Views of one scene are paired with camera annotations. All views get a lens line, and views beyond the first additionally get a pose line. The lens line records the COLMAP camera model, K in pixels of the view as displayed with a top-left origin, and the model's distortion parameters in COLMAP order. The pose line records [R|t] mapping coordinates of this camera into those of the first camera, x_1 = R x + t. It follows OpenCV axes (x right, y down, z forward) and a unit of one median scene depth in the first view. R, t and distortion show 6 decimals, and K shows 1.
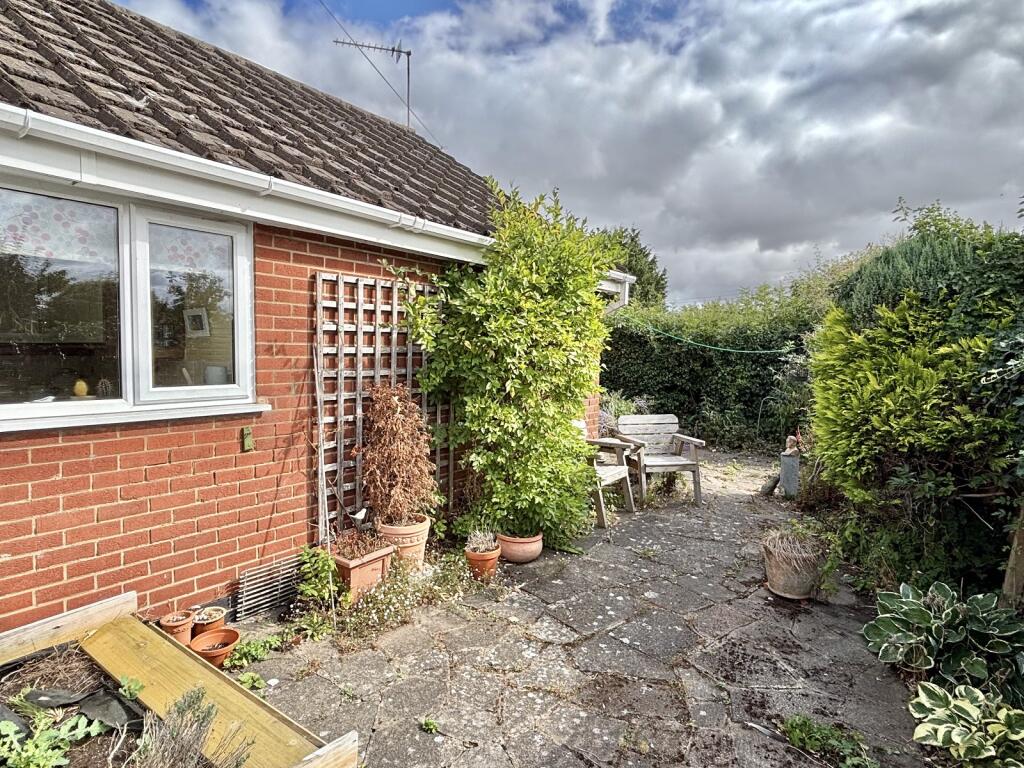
lens RADIAL K [[565.0, 0, 510.5], [0, 565.0, 386.1], [0, 0, 1]] dist [0.003611, 0.000198]
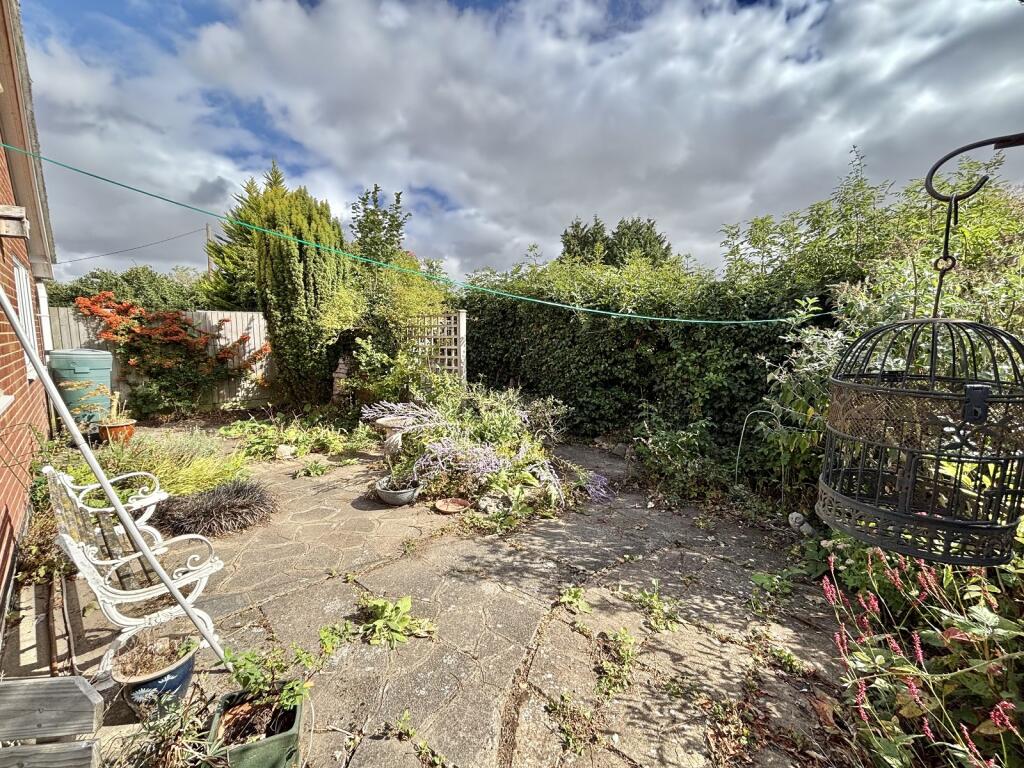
lens RADIAL K [[414.3, 0, 514.8], [0, 414.3, 381.2], [0, 0, 1]] dist [-0.001606, -0.000028]
pose [[0.989929, 0.006331, -0.141424, 0.257953], [0.001335, 0.998538, 0.054039, -0.026557], [0.141559, -0.053683, 0.988473, 0.529955]]
